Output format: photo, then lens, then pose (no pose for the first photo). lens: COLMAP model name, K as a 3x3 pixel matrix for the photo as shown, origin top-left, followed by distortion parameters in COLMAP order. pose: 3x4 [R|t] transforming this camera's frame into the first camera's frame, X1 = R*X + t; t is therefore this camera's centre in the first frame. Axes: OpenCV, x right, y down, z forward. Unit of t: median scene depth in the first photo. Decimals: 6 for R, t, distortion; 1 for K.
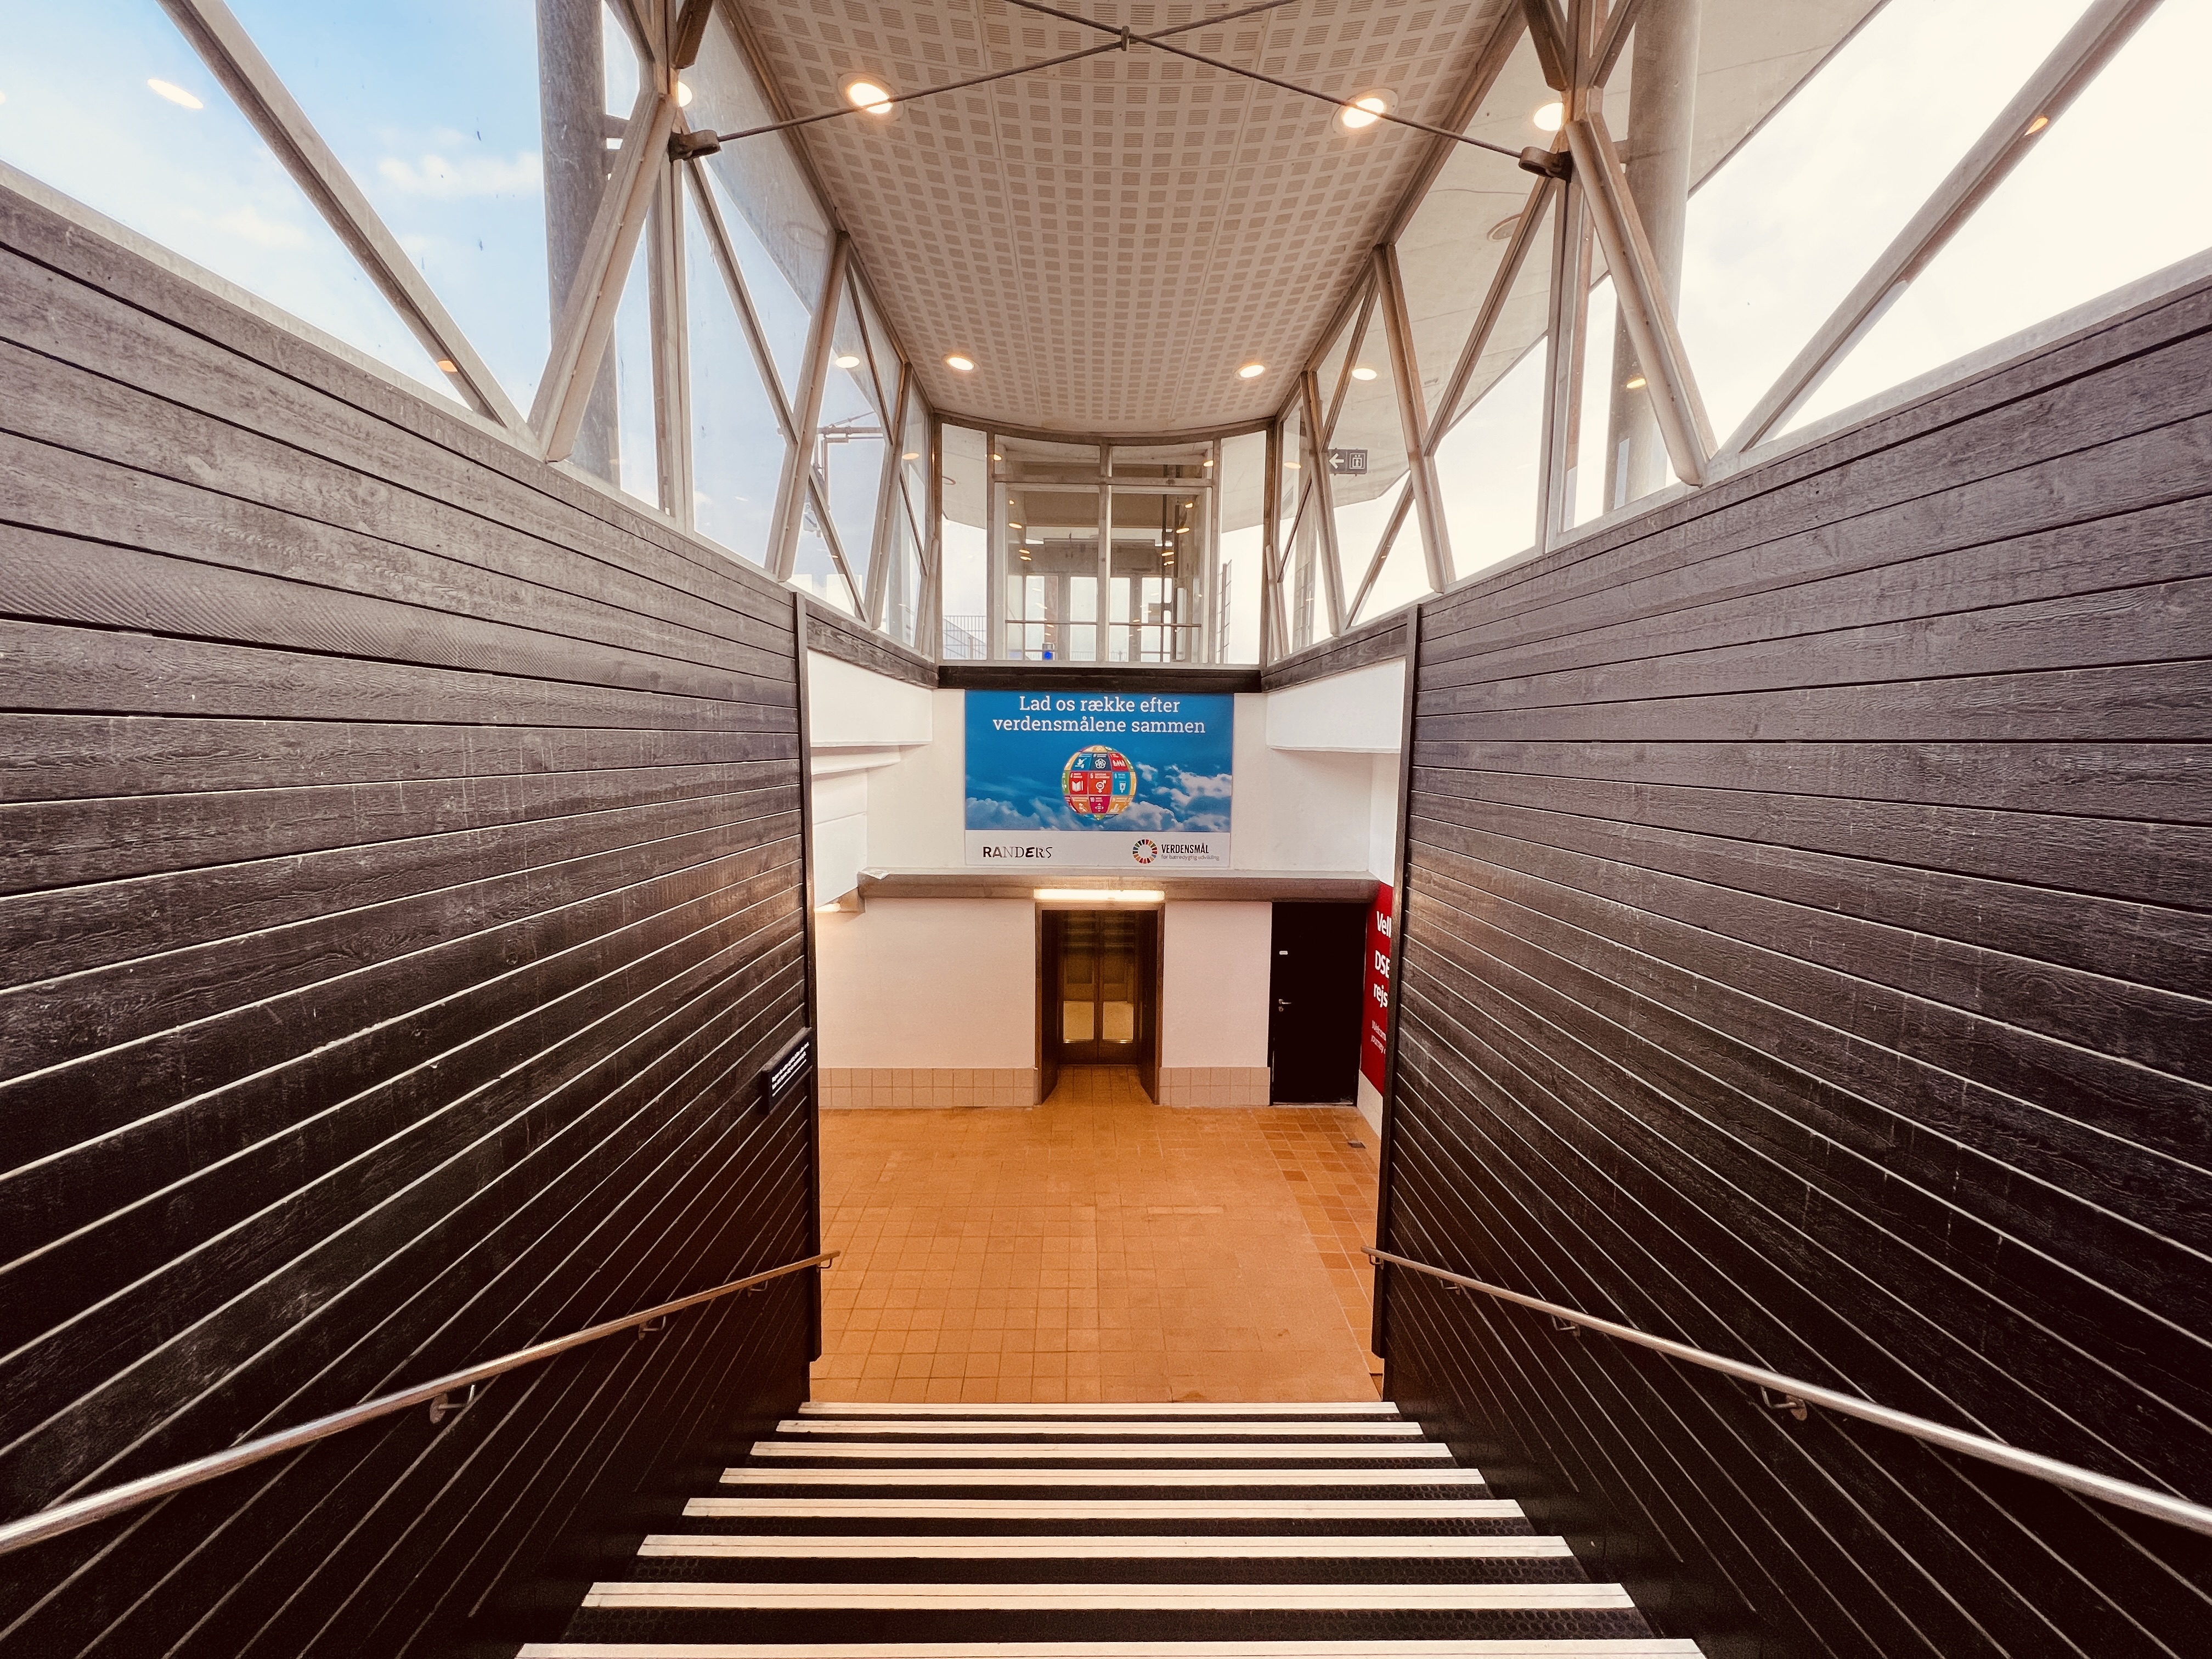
lens RADIAL K [[881.6, 0, 1106.2], [0, 881.6, 834.4], [0, 0, 1]] dist [-0.001512, 0.000594]
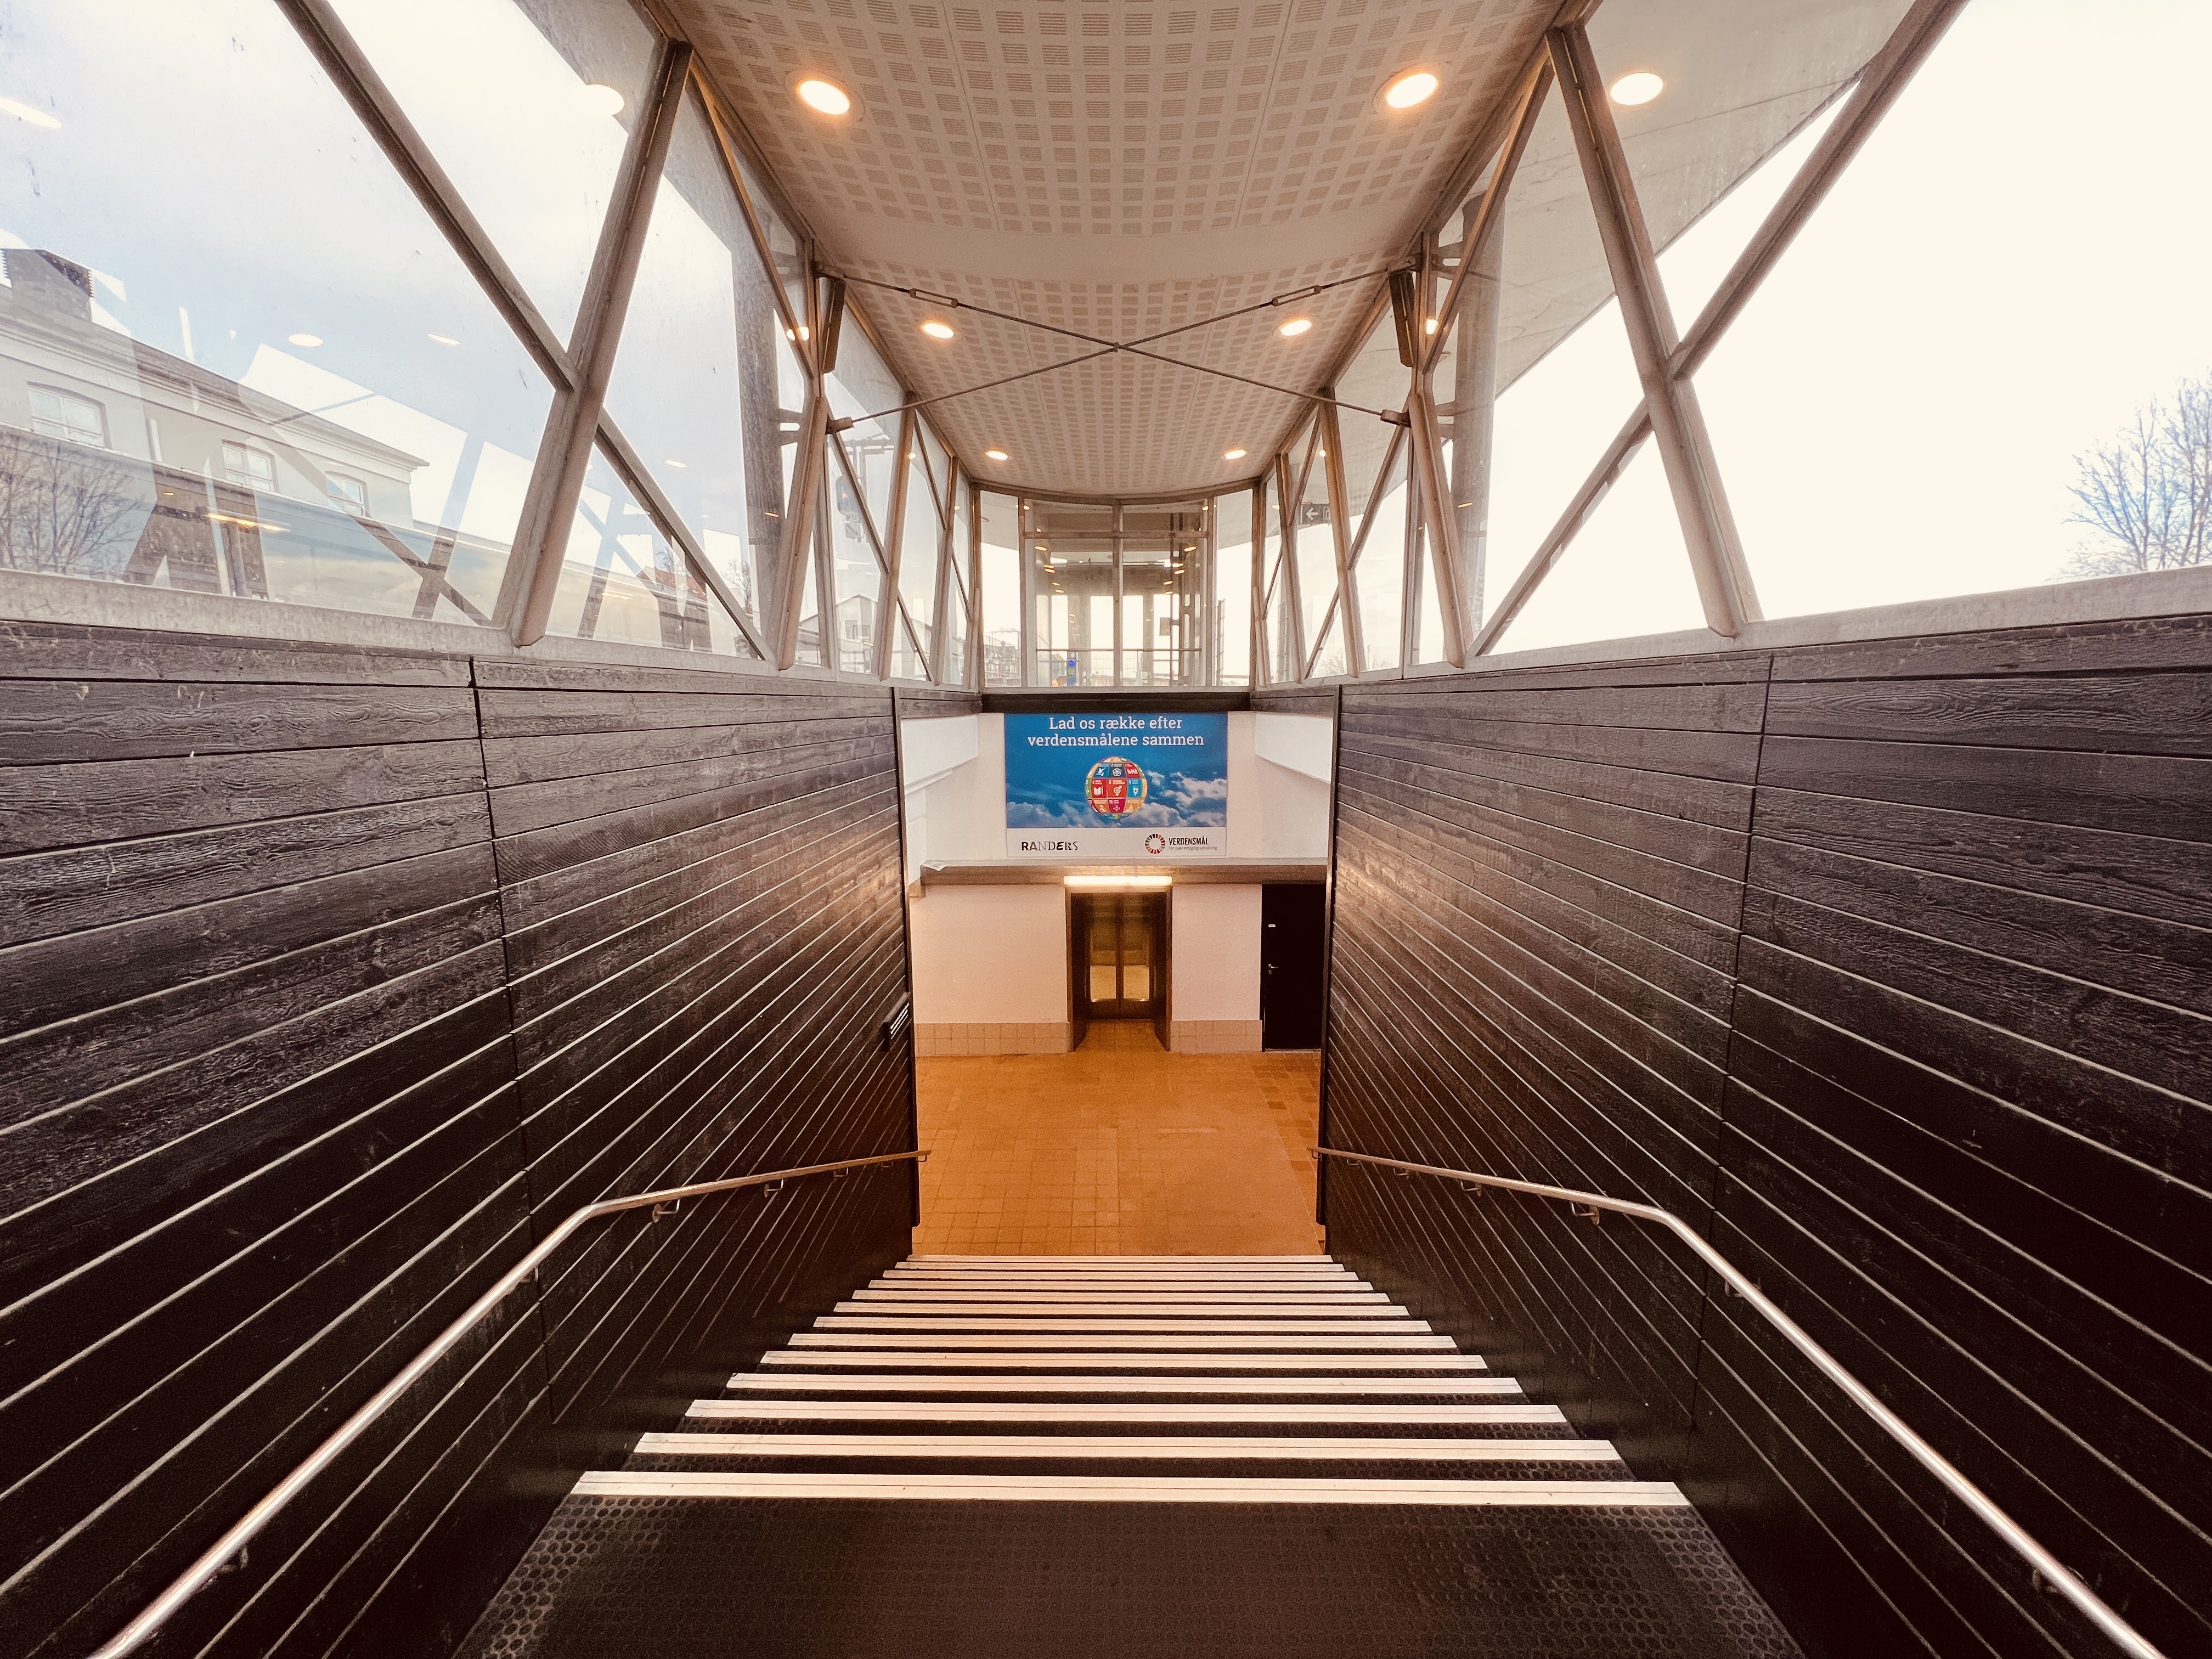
lens RADIAL K [[881.6, 0, 1106.2], [0, 881.6, 834.4], [0, 0, 1]] dist [-0.001512, 0.000594]
pose [[0.999421, -0.014450, -0.030792, 0.014616], [0.015816, 0.998880, 0.044583, -0.049486], [0.030114, -0.045045, 0.998531, -0.210520]]
